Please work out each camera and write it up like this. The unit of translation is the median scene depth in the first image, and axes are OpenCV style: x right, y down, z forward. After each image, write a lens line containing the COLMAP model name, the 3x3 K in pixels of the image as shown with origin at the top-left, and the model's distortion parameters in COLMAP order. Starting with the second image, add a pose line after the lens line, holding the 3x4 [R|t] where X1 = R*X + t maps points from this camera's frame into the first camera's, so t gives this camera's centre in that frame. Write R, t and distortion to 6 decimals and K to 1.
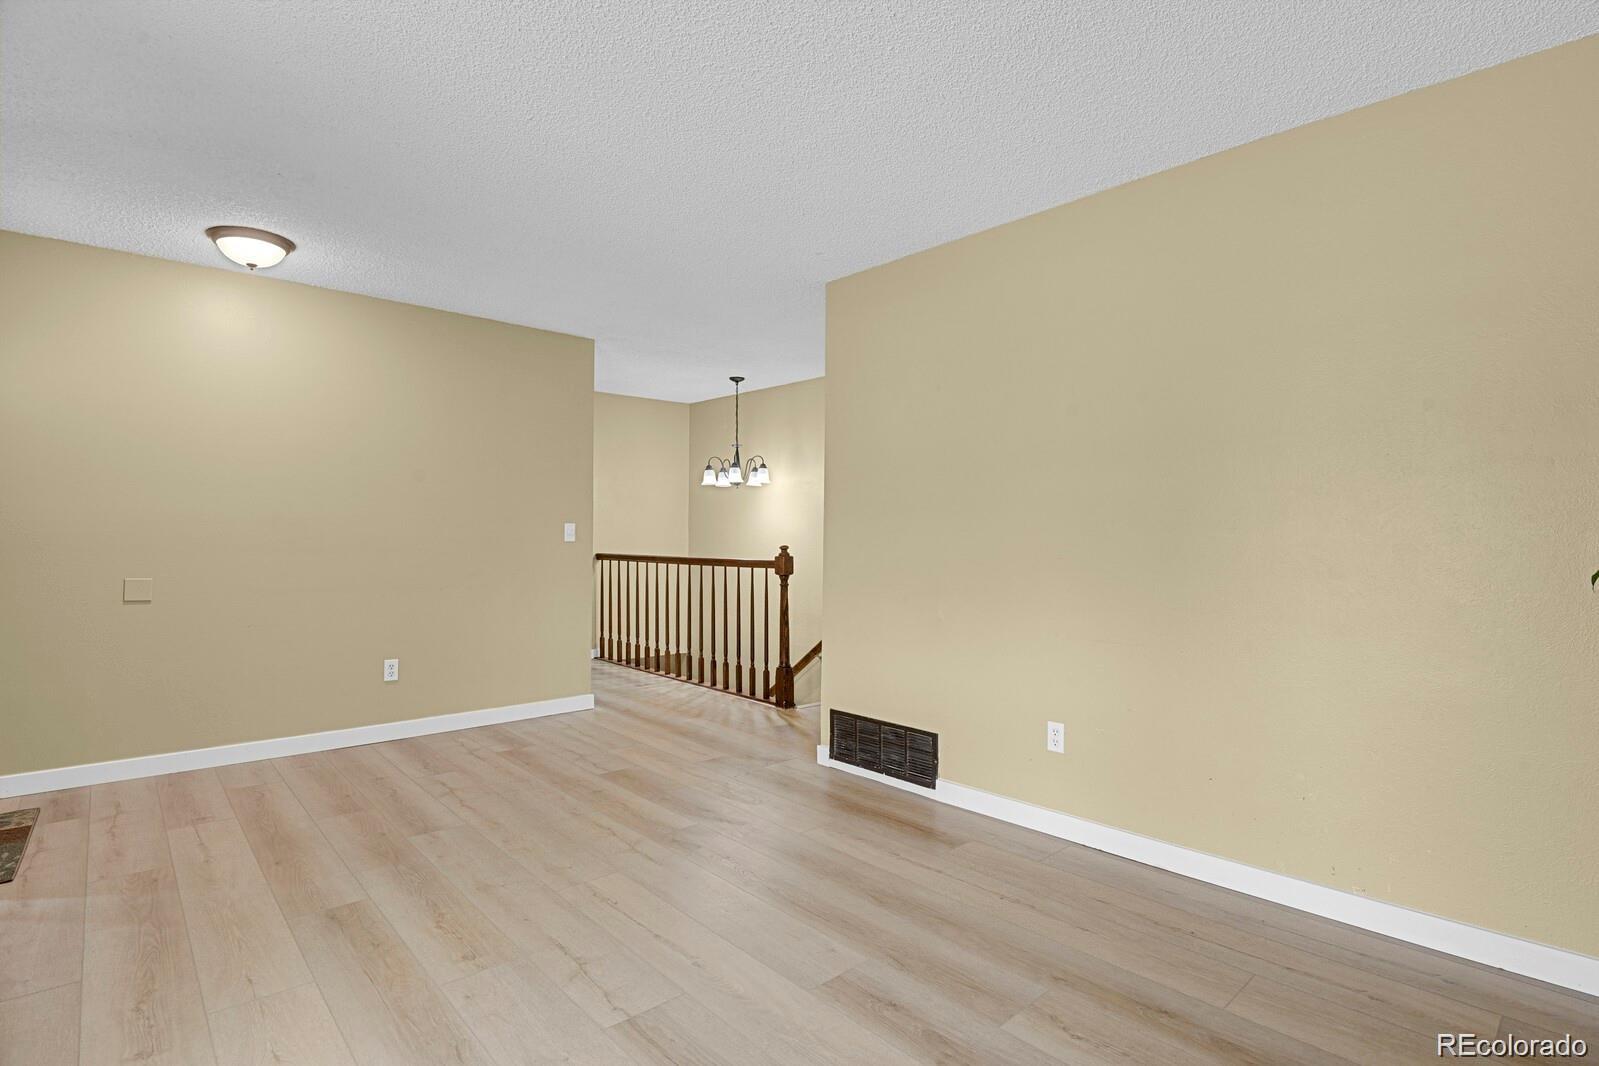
lens RADIAL K [[792.6, 0, 802.8], [0, 792.6, 538.2], [0, 0, 1]] dist [-0.027634, -0.001251]
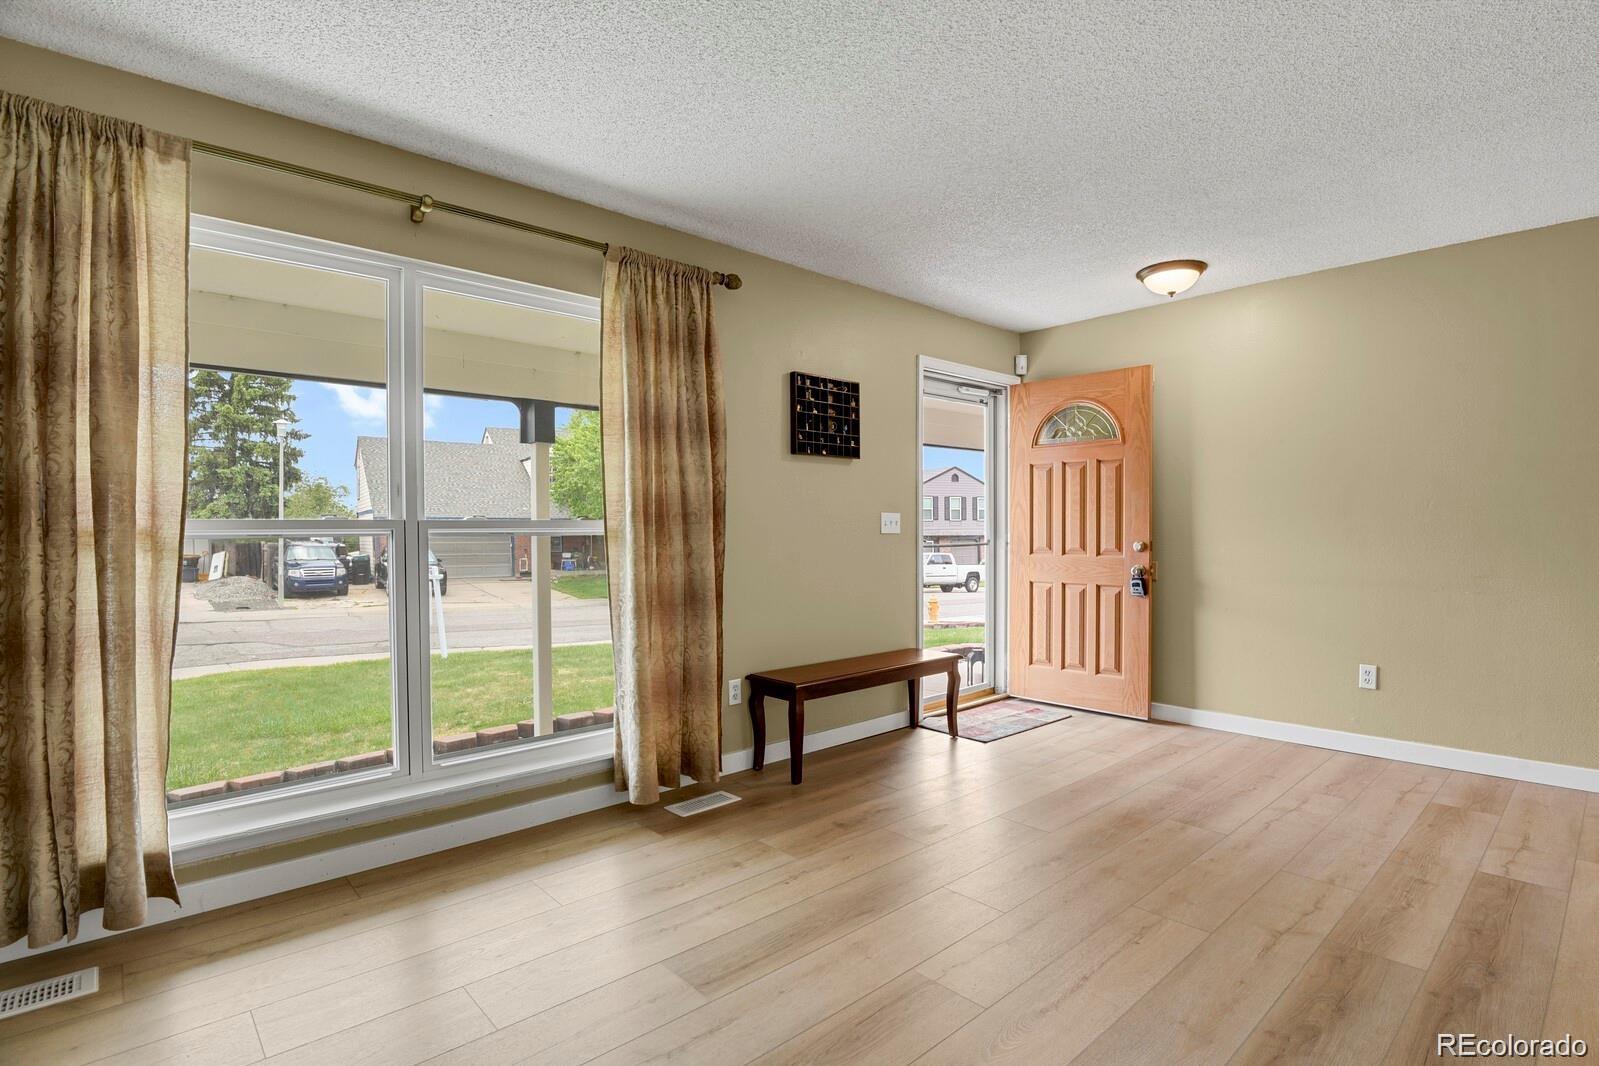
lens RADIAL K [[792.6, 0, 802.8], [0, 792.6, 538.2], [0, 0, 1]] dist [-0.027634, -0.001251]
pose [[-0.002077, 0.009980, -0.999948, 0.420175], [0.002070, 0.999948, 0.009975, 0.000167], [0.999996, -0.002050, -0.002097, 0.414981]]
